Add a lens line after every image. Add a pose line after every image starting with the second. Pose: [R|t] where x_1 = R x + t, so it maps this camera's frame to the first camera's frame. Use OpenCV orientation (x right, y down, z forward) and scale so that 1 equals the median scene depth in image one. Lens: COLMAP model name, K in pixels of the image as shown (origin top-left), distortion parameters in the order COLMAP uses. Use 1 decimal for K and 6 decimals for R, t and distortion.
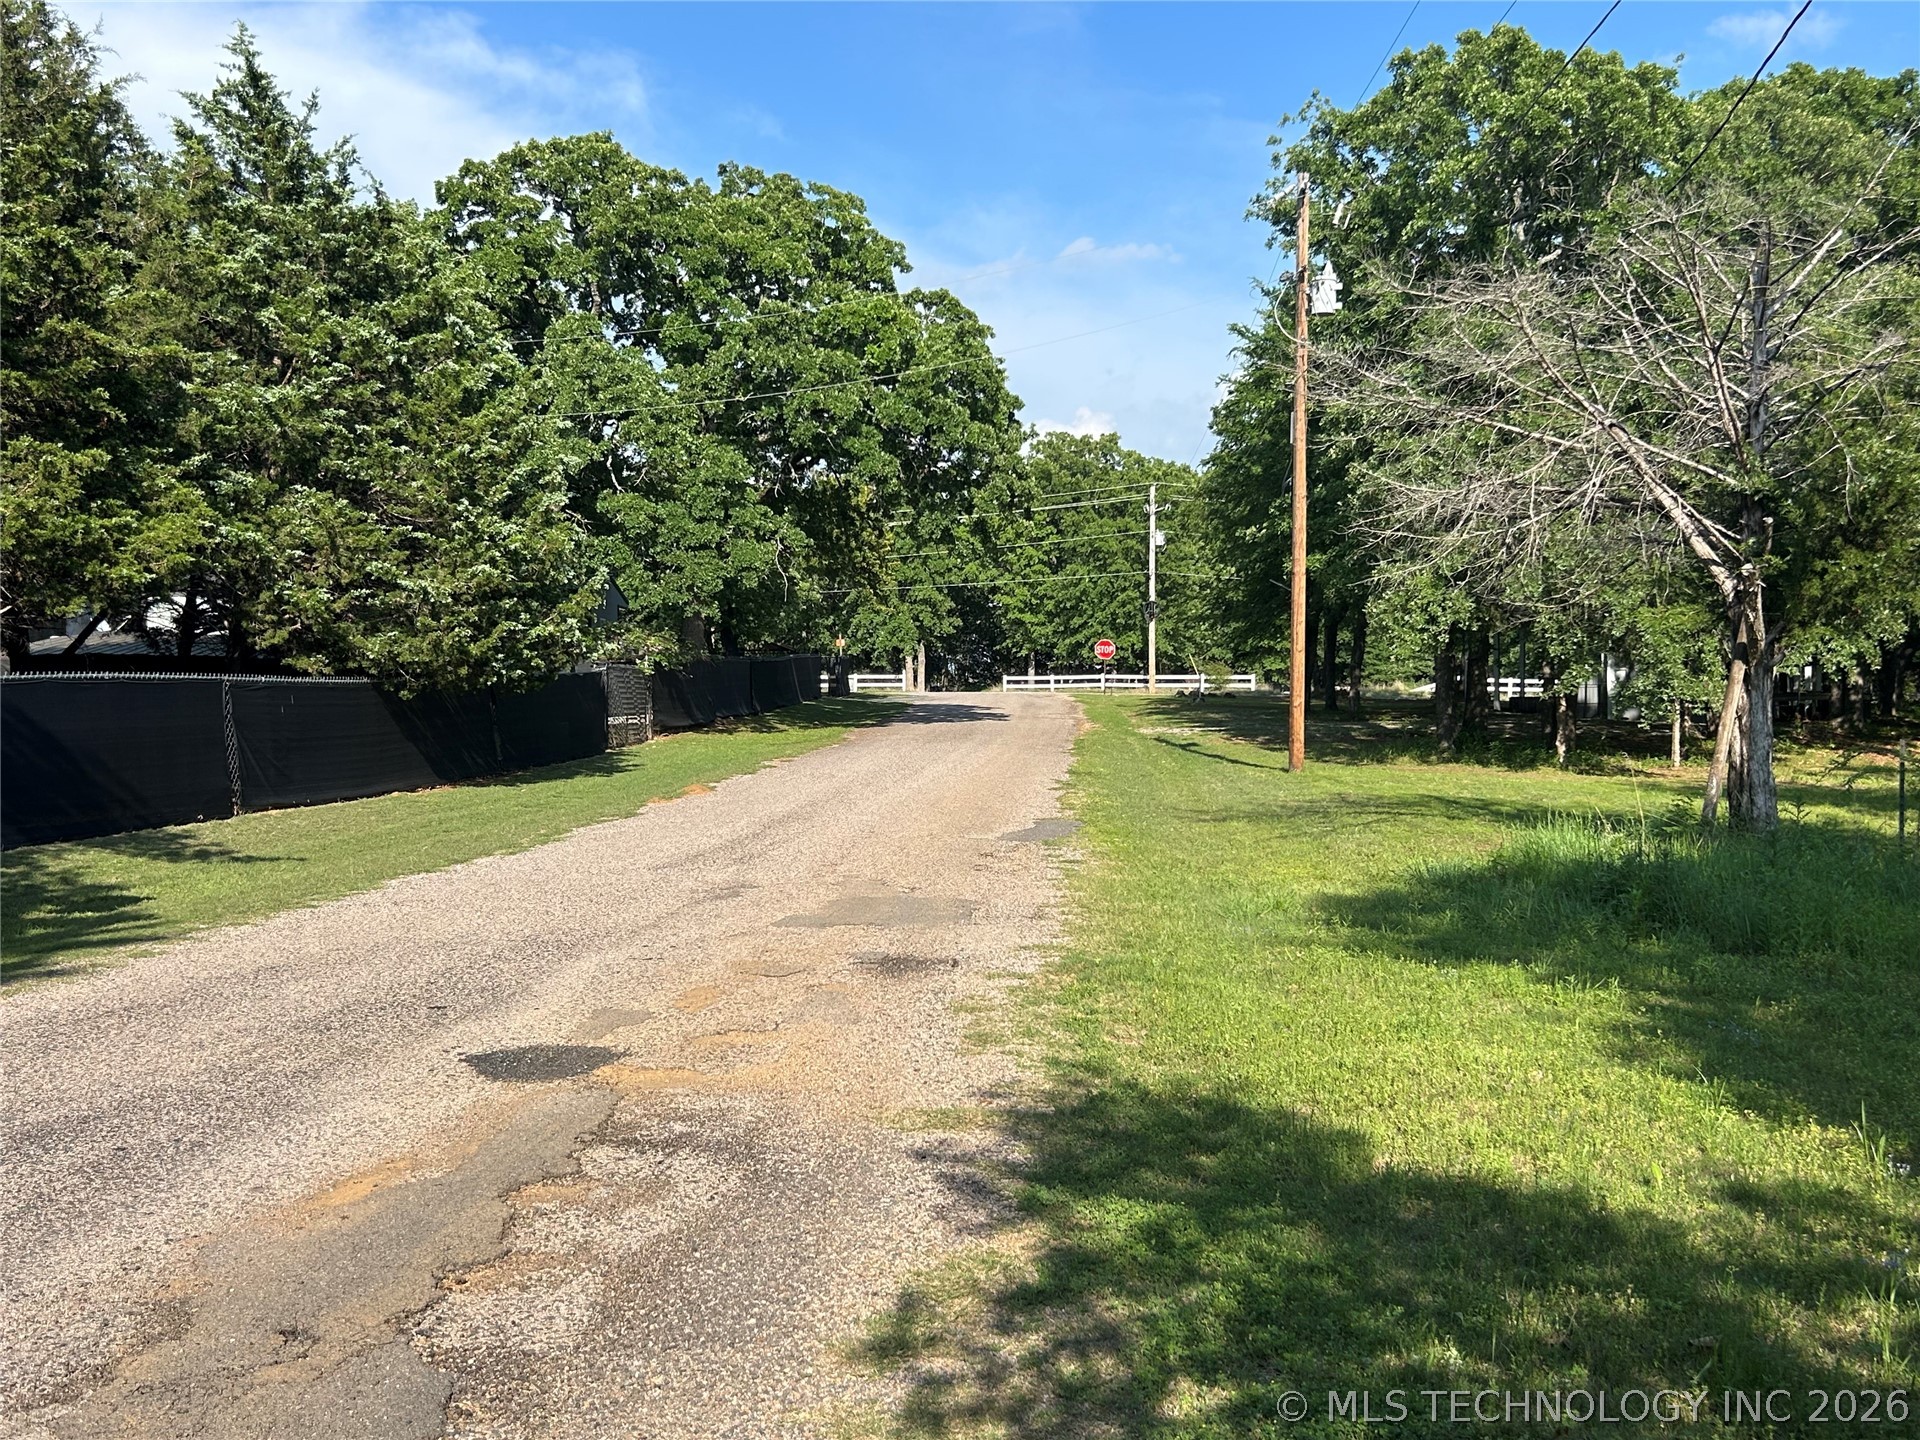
lens RADIAL K [[1859.4, 0, 954.6], [0, 1859.4, 723.3], [0, 0, 1]] dist [0.102606, 0.000000]
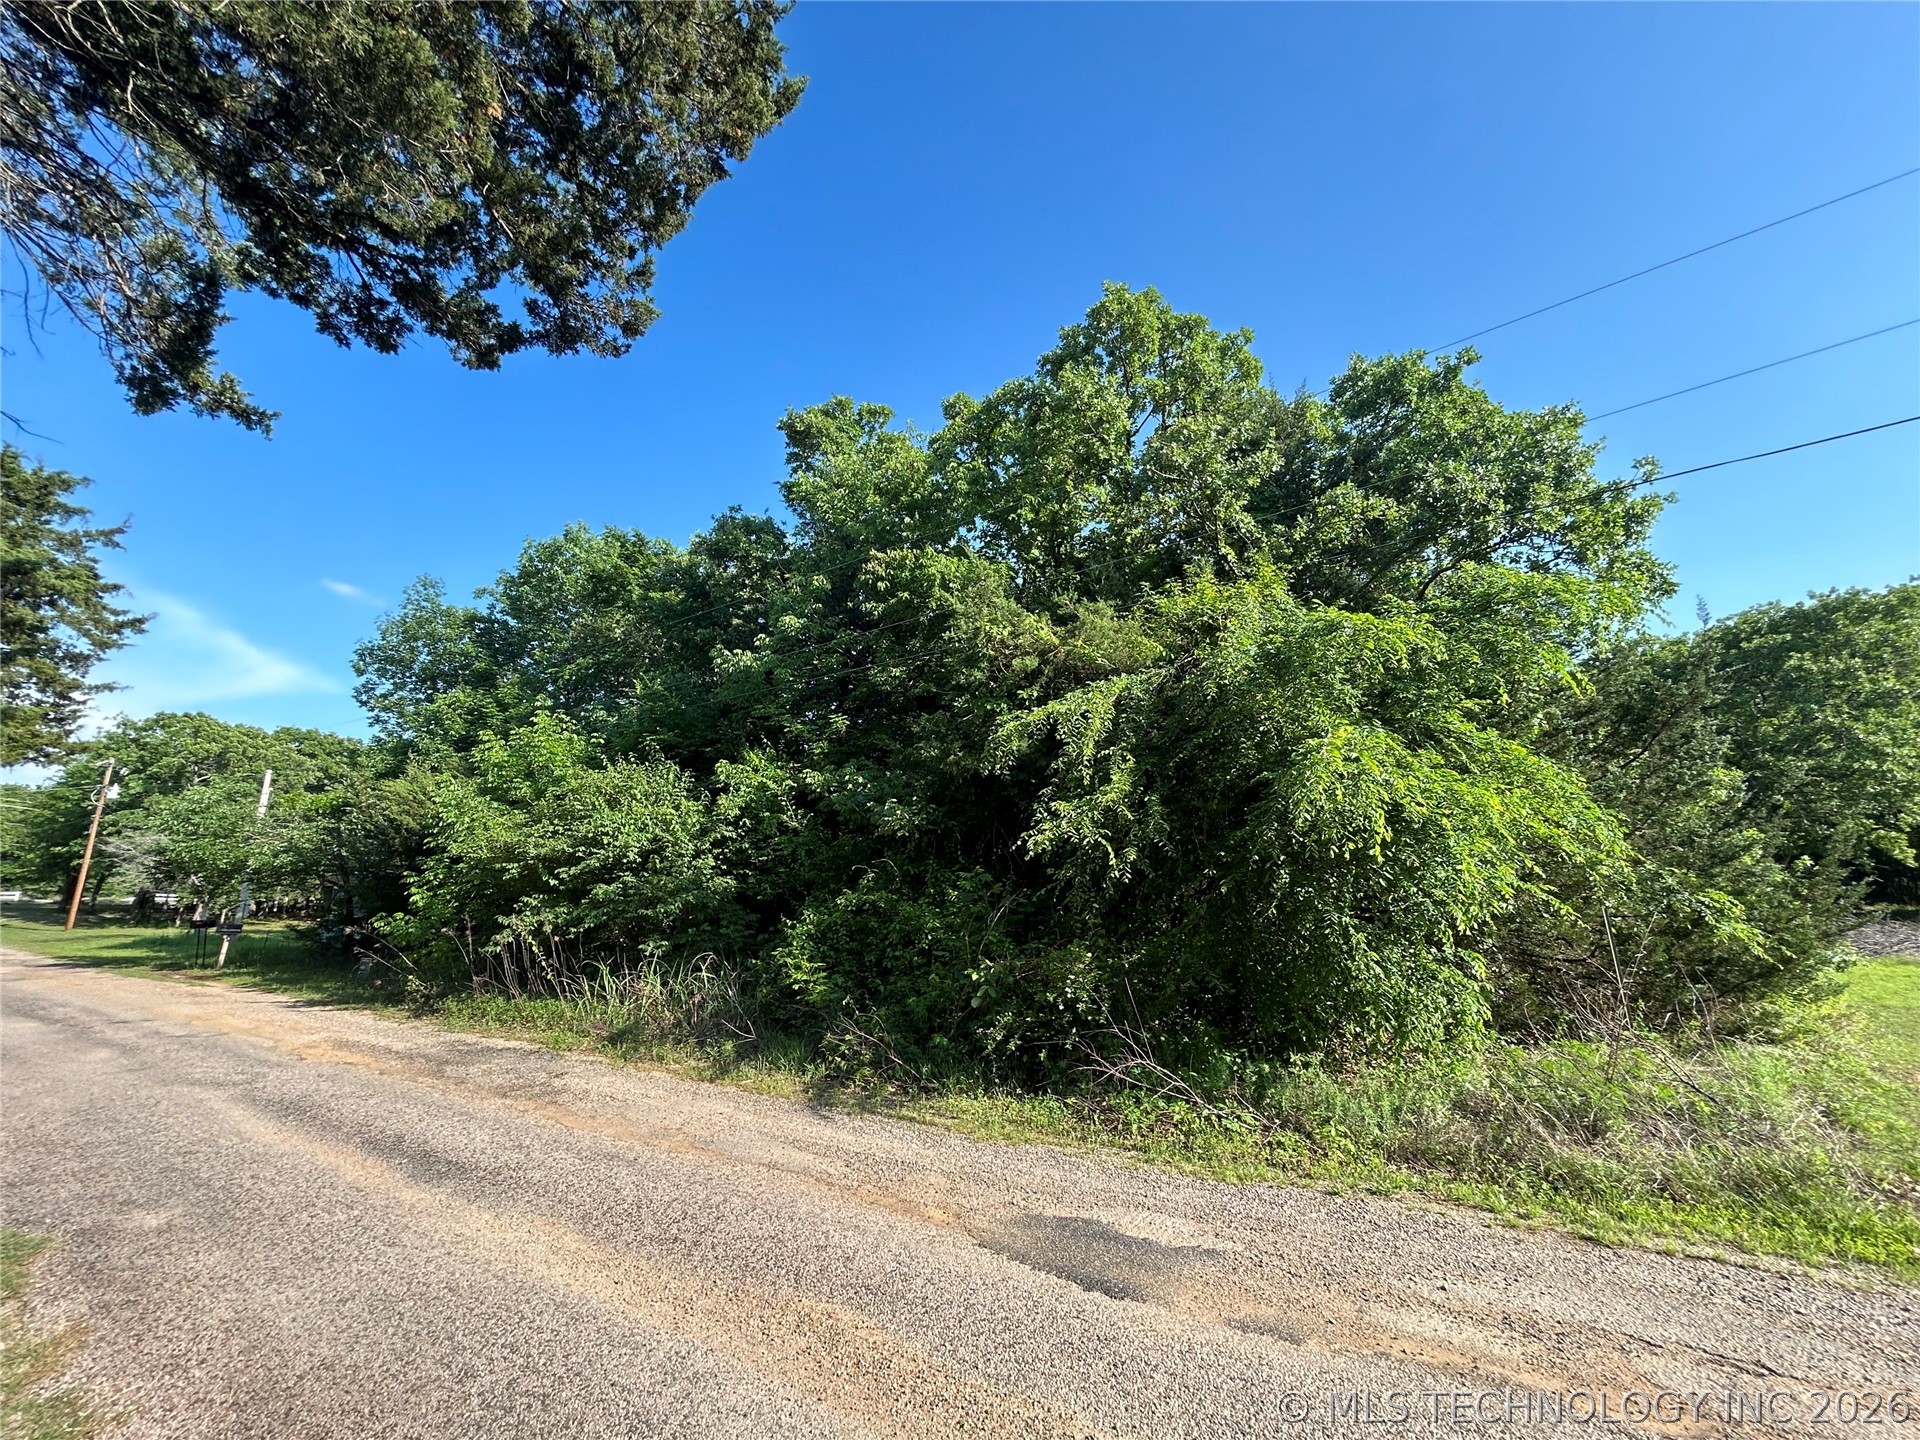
lens RADIAL K [[760.6, 0, 956.5], [0, 760.6, 721.7], [0, 0, 1]] dist [-0.000433, 0.001094]
pose [[0.488780, 0.189235, 0.851636, -0.083135], [0.016388, 0.974028, -0.225836, -0.001627], [-0.872253, 0.124340, 0.472984, -0.327774]]
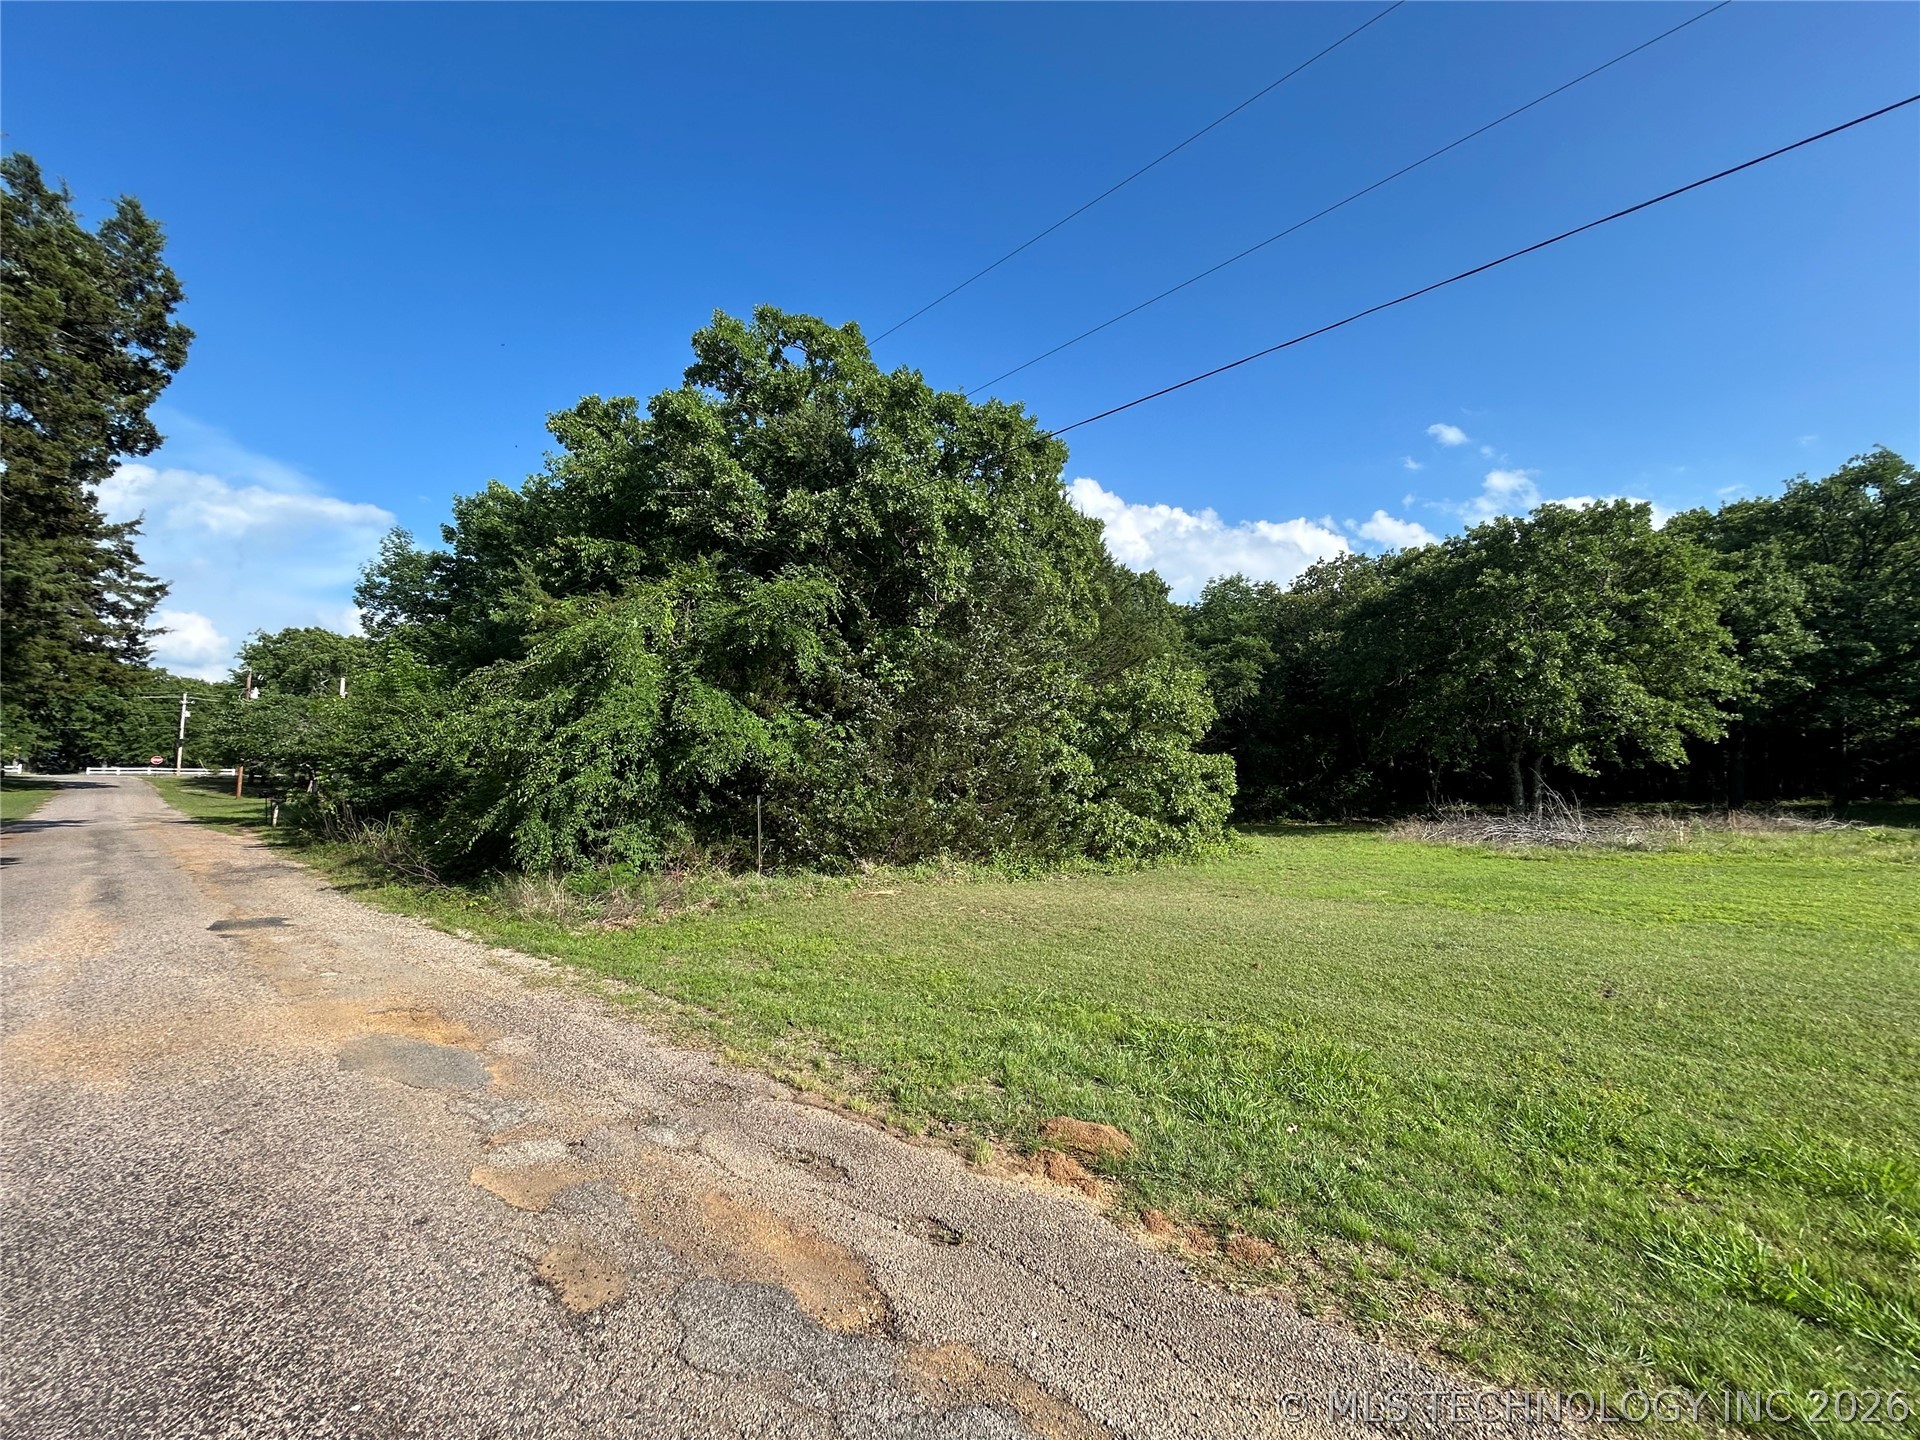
lens RADIAL K [[760.6, 0, 952.3], [0, 760.6, 718.0], [0, 0, 1]] dist [-0.000433, 0.001094]
pose [[0.613453, 0.063063, 0.787209, -0.064628], [0.005513, 0.996440, -0.084121, -0.001526], [-0.789712, 0.055944, 0.610922, -0.439961]]
